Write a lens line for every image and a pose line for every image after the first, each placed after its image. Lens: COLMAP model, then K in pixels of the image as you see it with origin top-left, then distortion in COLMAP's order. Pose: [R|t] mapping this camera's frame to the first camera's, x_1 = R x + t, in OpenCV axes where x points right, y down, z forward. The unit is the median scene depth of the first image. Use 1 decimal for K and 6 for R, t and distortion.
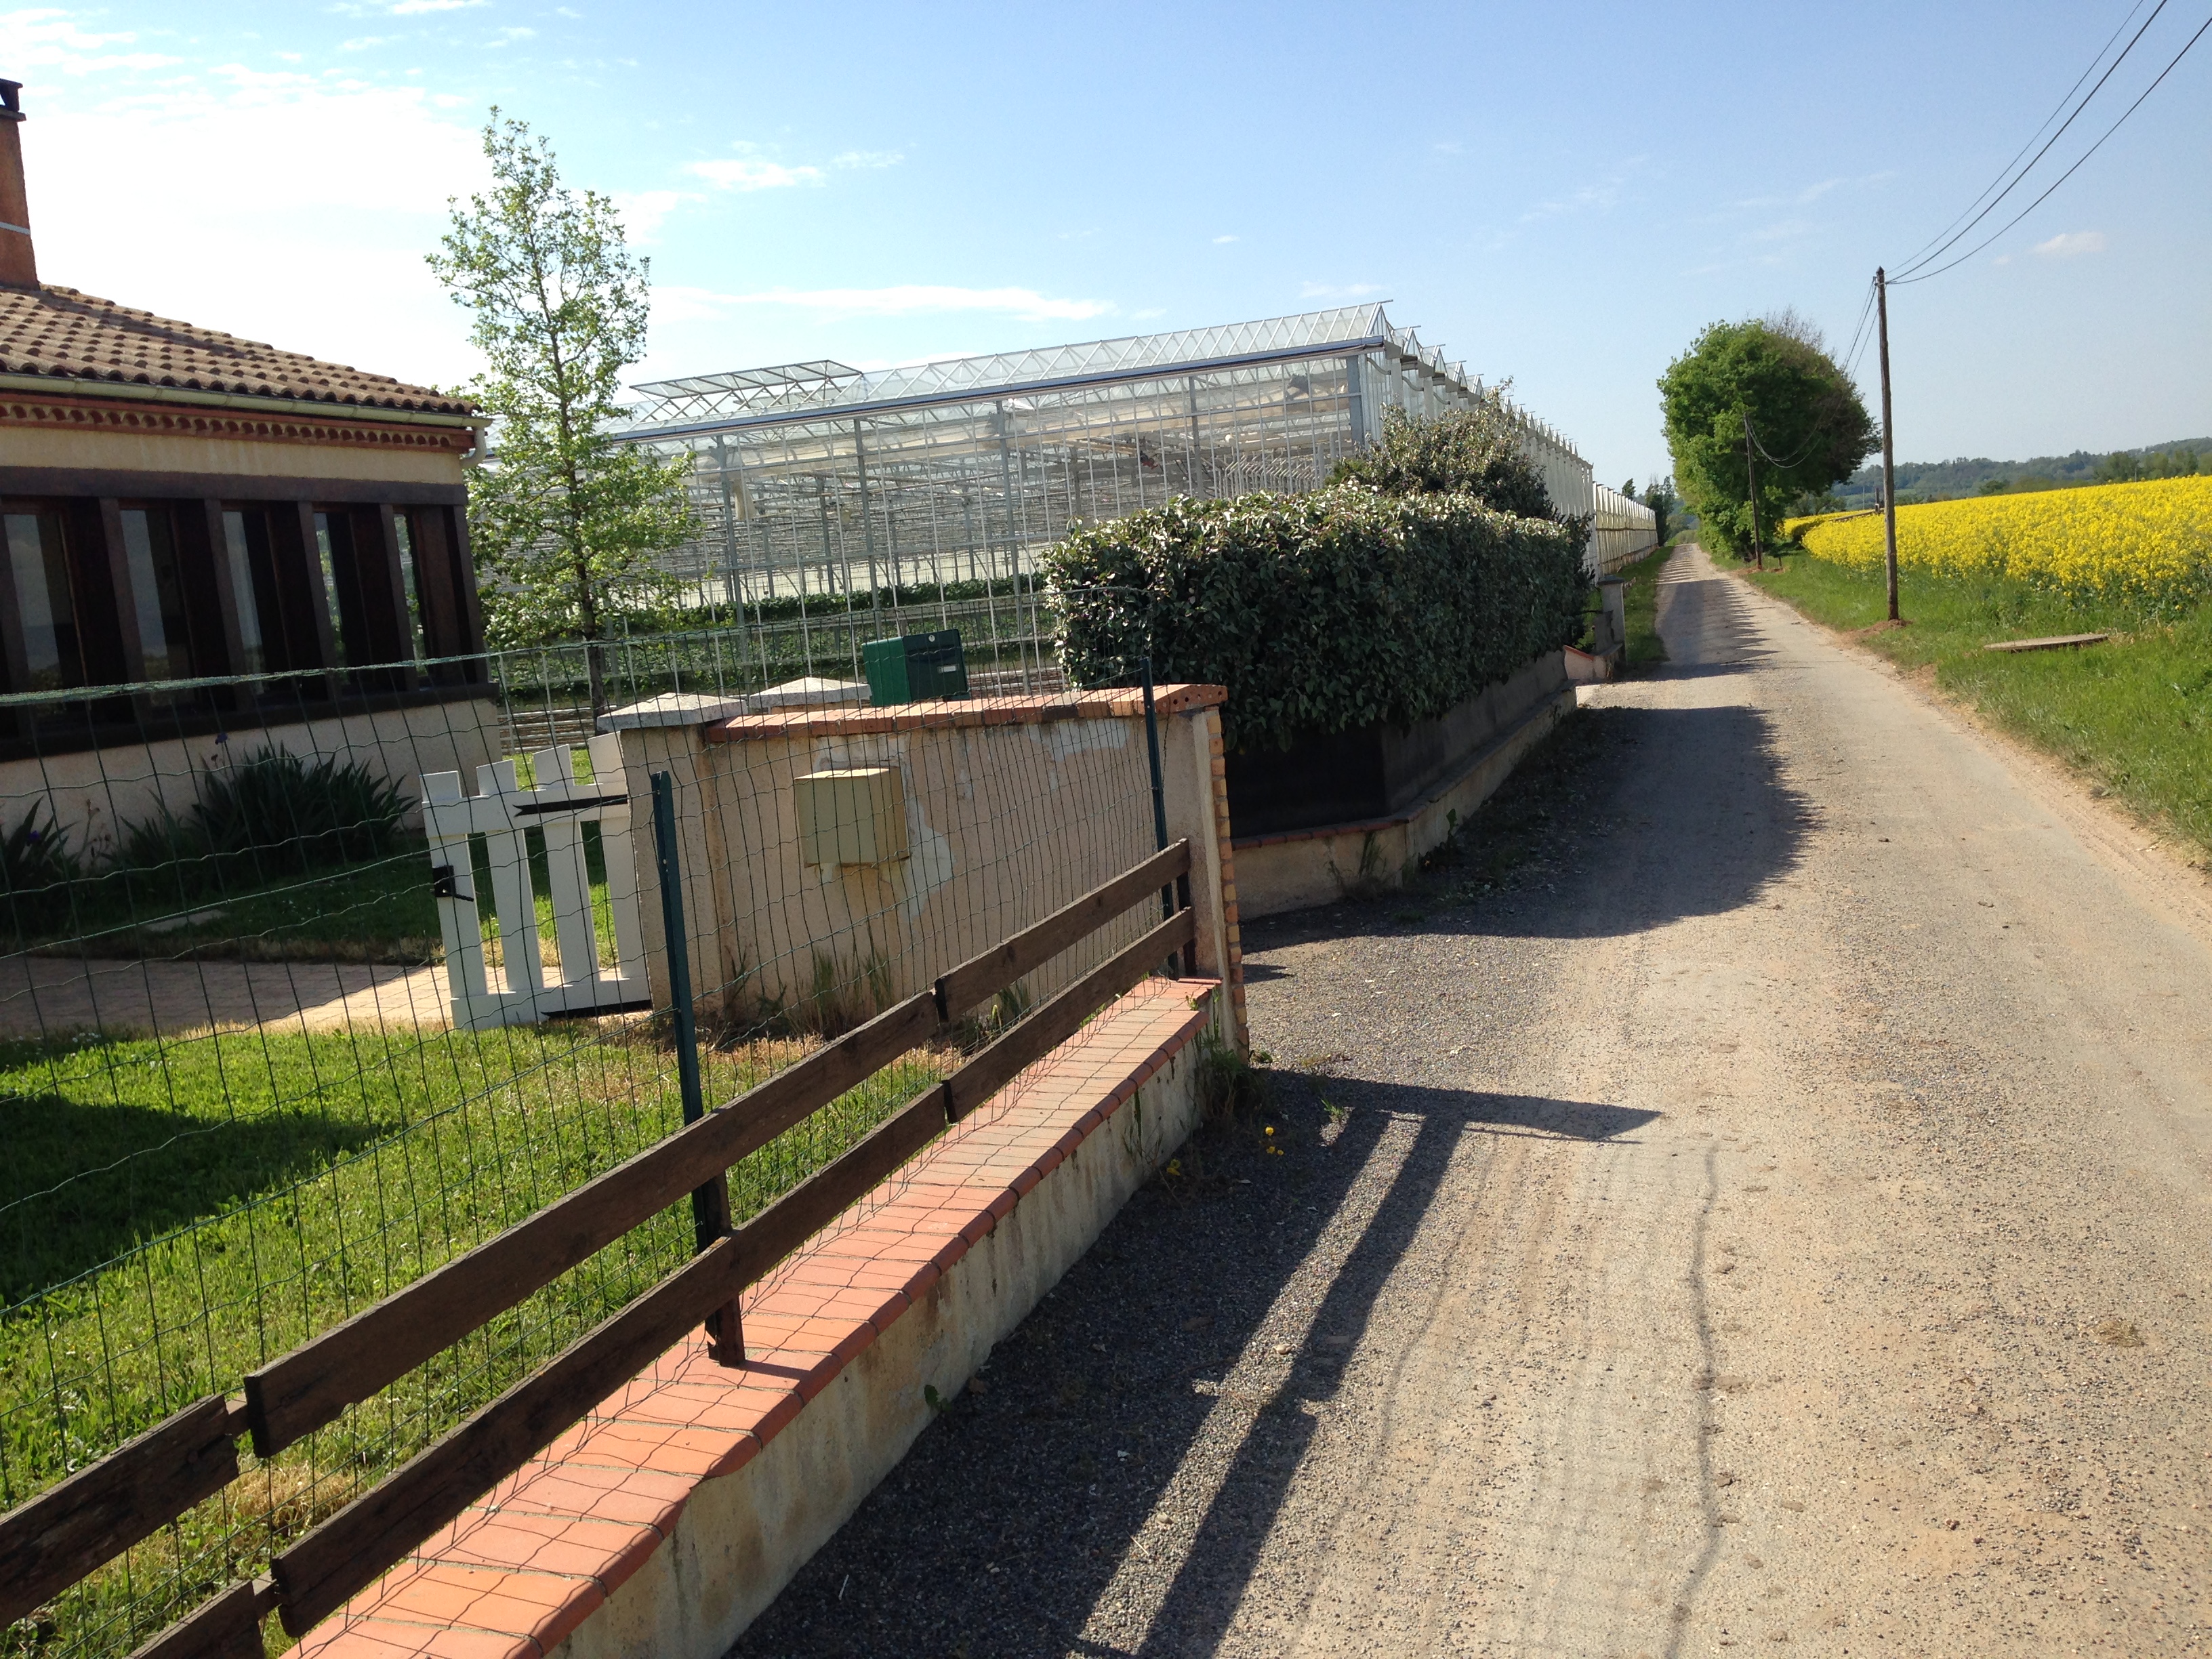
lens RADIAL K [[2073.8, 0, 1115.4], [0, 2073.8, 832.1], [0, 0, 1]] dist [0.065635, 0.000000]
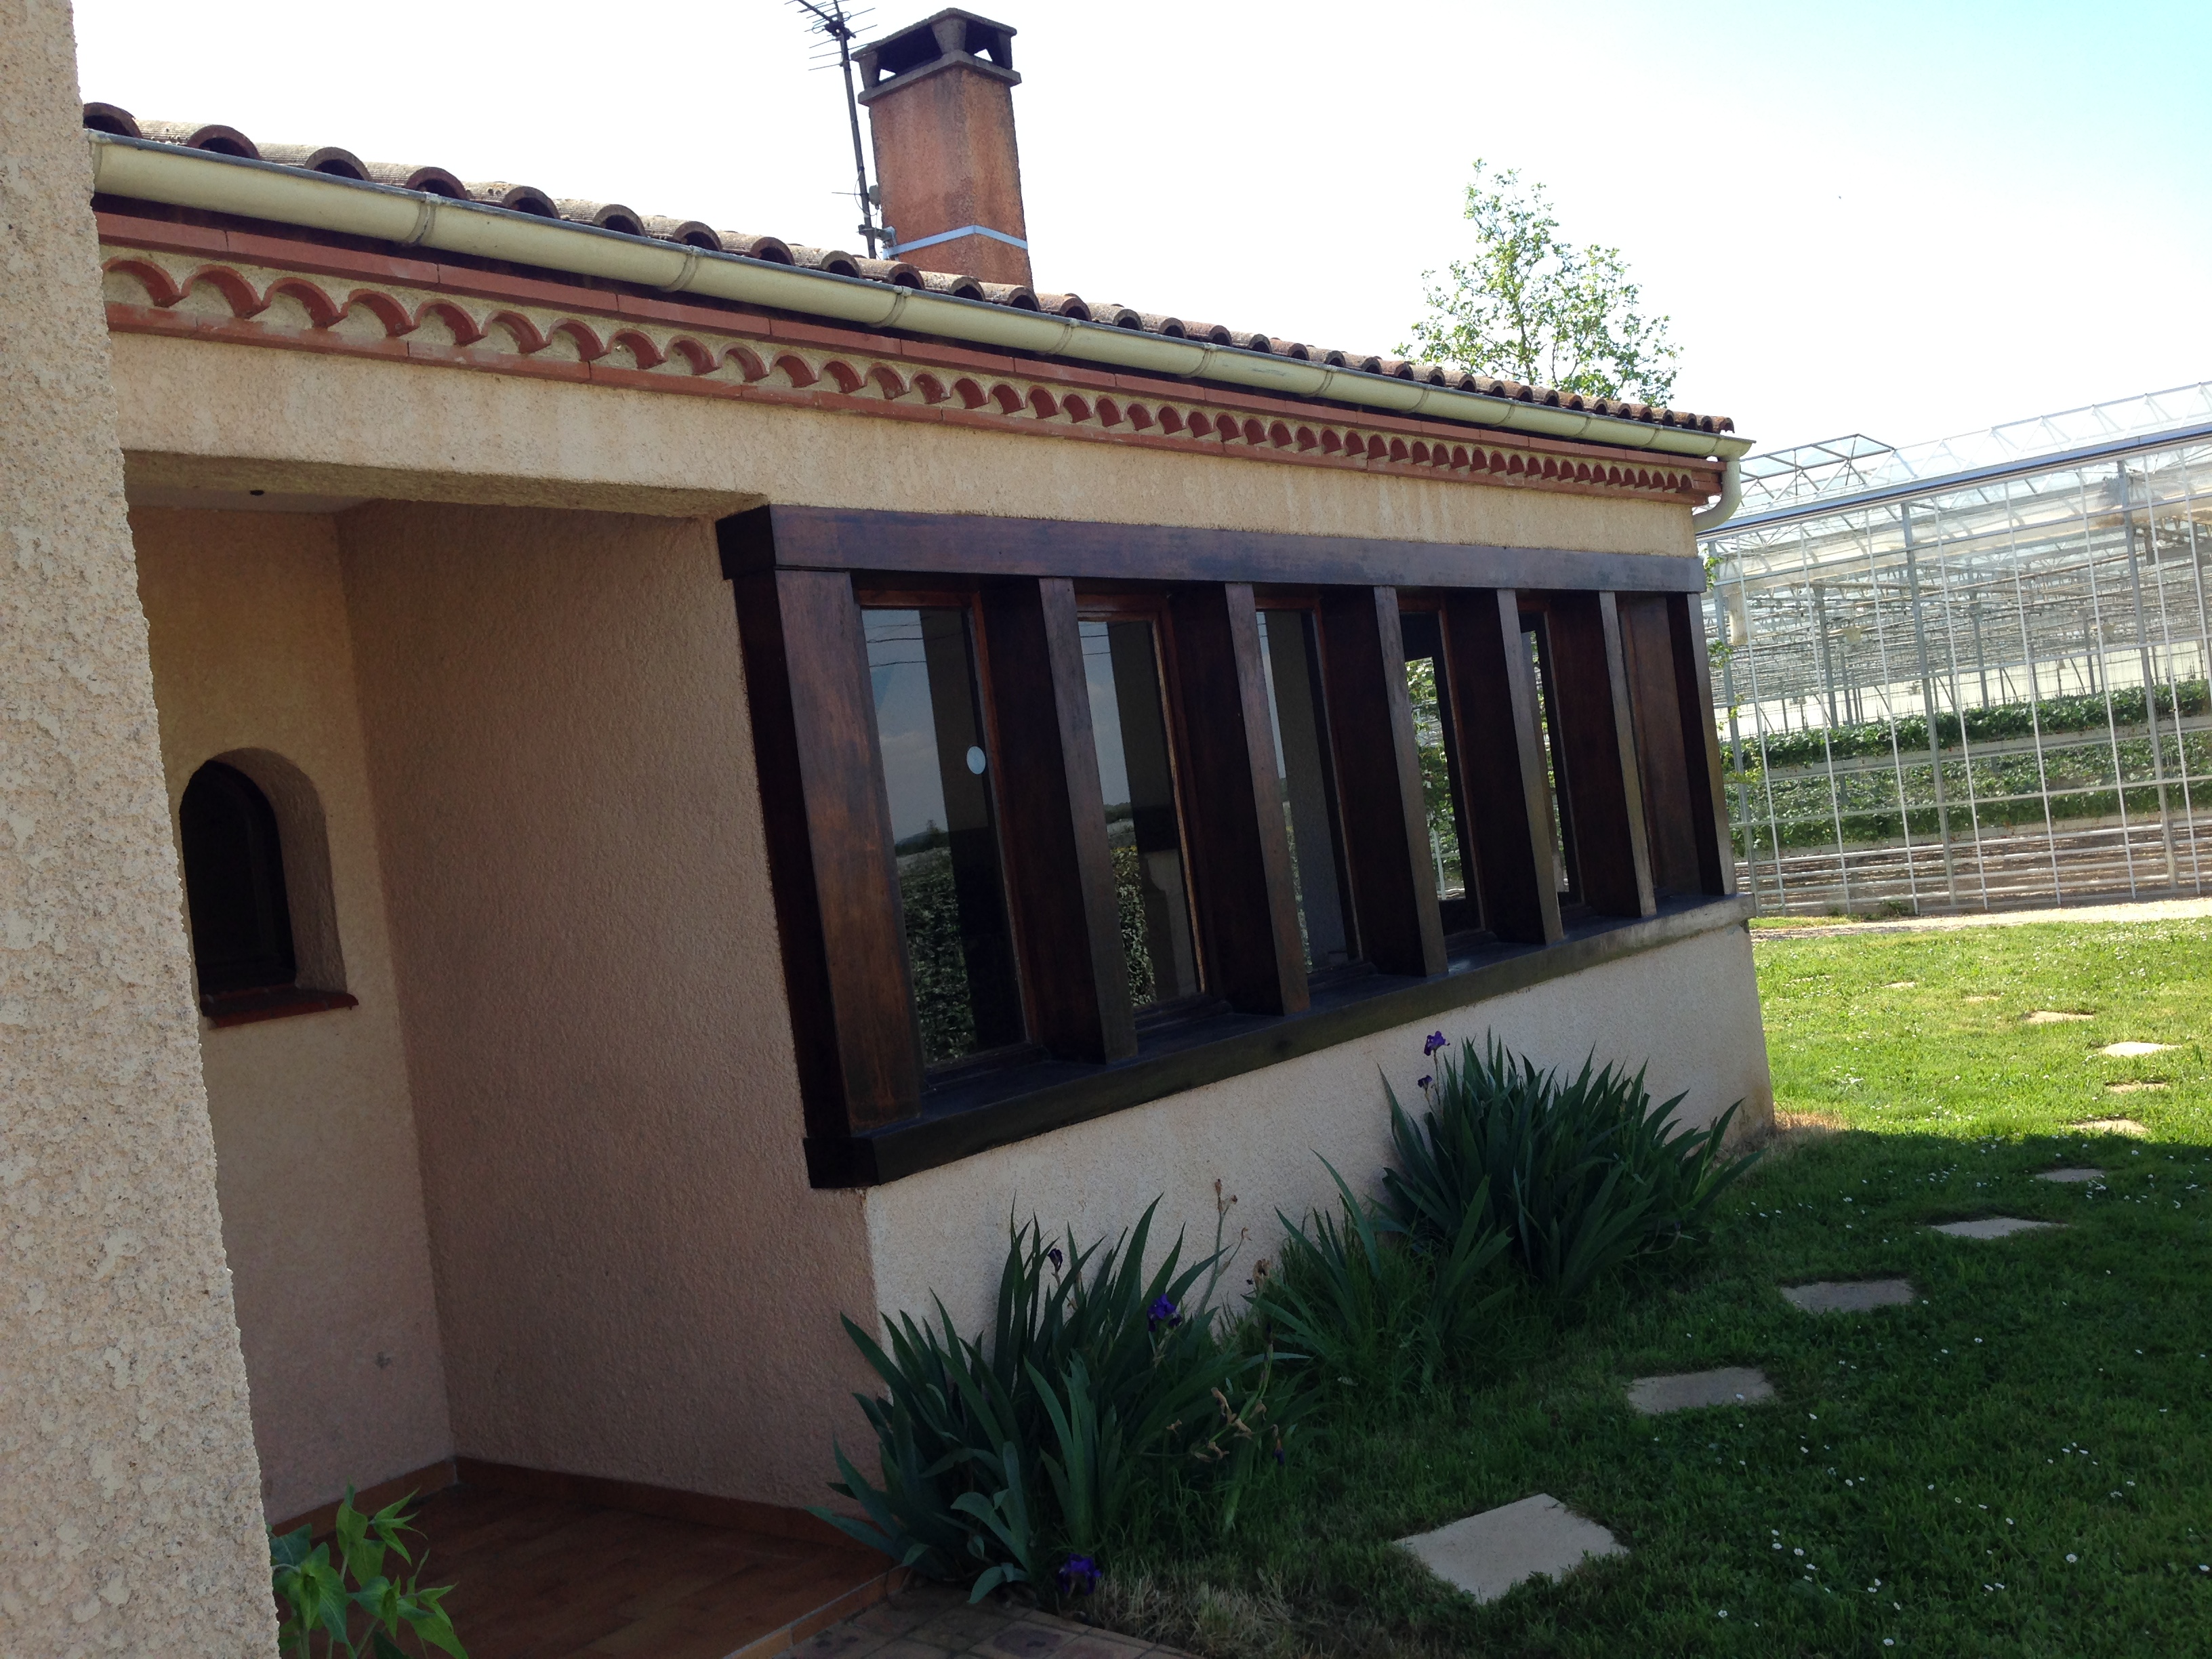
lens RADIAL K [[2073.8, 0, 1103.6], [0, 2073.8, 828.8], [0, 0, 1]] dist [0.065635, 0.000000]
pose [[0.924962, -0.021530, -0.379449, -0.124733], [-0.005917, 0.997457, -0.071018, -0.024444], [0.380013, 0.067934, 0.922483, 0.205635]]
